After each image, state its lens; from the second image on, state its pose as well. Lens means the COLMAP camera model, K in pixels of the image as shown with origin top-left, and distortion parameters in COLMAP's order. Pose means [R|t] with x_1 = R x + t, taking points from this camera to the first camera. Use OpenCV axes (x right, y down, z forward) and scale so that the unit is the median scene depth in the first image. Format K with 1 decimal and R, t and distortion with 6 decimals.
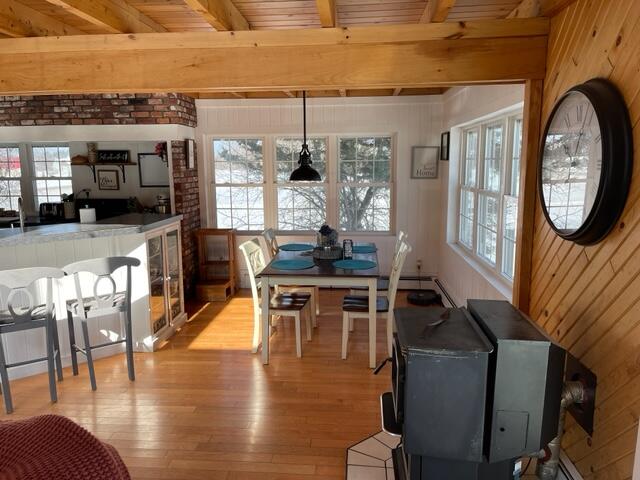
lens RADIAL K [[480.1, 0, 320.2], [0, 480.1, 242.9], [0, 0, 1]] dist [0.066422, -0.077668]
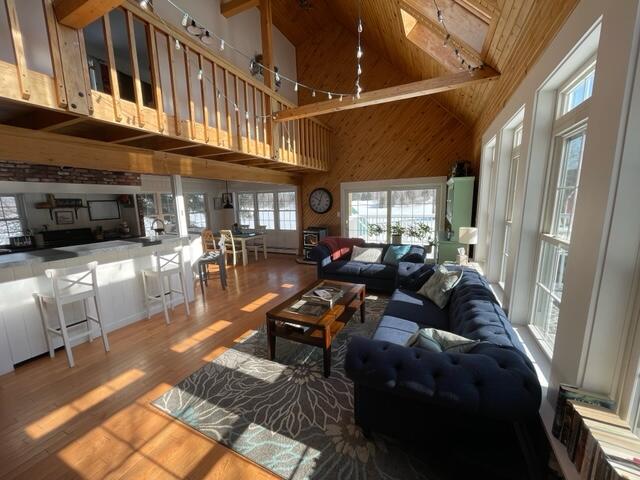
lens RADIAL K [[256.9, 0, 318.8], [0, 256.9, 241.6], [0, 0, 1]] dist [-0.002554, -0.000269]
pose [[0.348423, -0.146353, 0.925841, -1.033410], [0.178906, 0.979960, 0.087580, 0.022658], [-0.920105, 0.135124, 0.367624, -0.053640]]
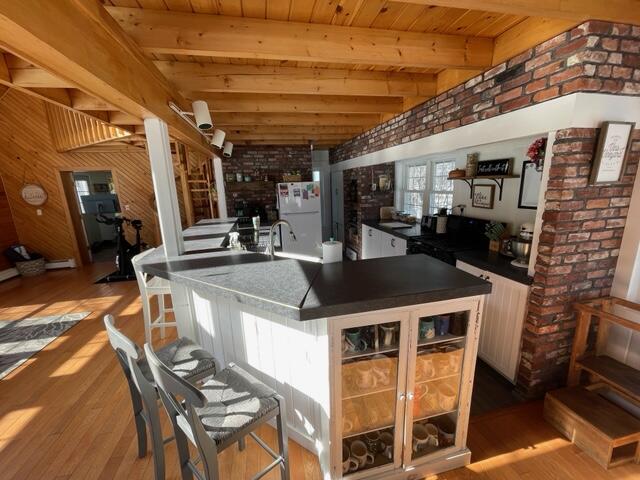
lens RADIAL K [[256.9, 0, 318.8], [0, 256.9, 241.6], [0, 0, 1]] dist [-0.002554, -0.000269]
pose [[0.297030, 0.208666, -0.931790, -0.094725], [-0.126092, 0.975856, 0.178340, -0.107038], [0.946506, 0.064519, 0.316169, 0.656160]]
